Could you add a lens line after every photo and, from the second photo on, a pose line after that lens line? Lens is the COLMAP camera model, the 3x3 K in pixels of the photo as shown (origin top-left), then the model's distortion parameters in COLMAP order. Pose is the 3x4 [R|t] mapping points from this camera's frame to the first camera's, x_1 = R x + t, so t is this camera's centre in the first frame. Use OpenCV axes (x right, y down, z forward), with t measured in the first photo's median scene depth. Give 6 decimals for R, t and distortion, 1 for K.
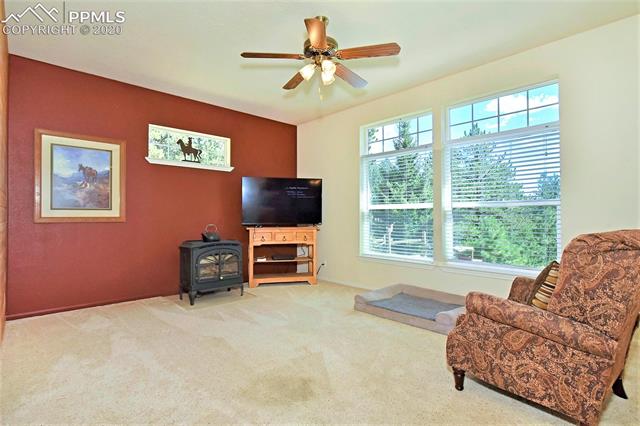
lens RADIAL K [[332.2, 0, 320.0], [0, 332.2, 213.0], [0, 0, 1]] dist [-0.000564, 0.000010]
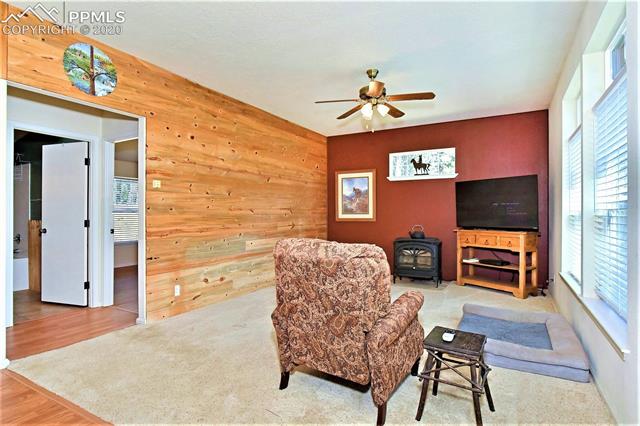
lens RADIAL K [[328.9, 0, 320.0], [0, 328.9, 213.0], [0, 0, 1]] dist [0.000045, 0.000042]
pose [[0.290922, -0.003663, -0.956740, 0.794346], [0.012832, 0.999918, 0.000074, -0.016477], [0.956661, -0.012299, 0.290946, 0.312337]]
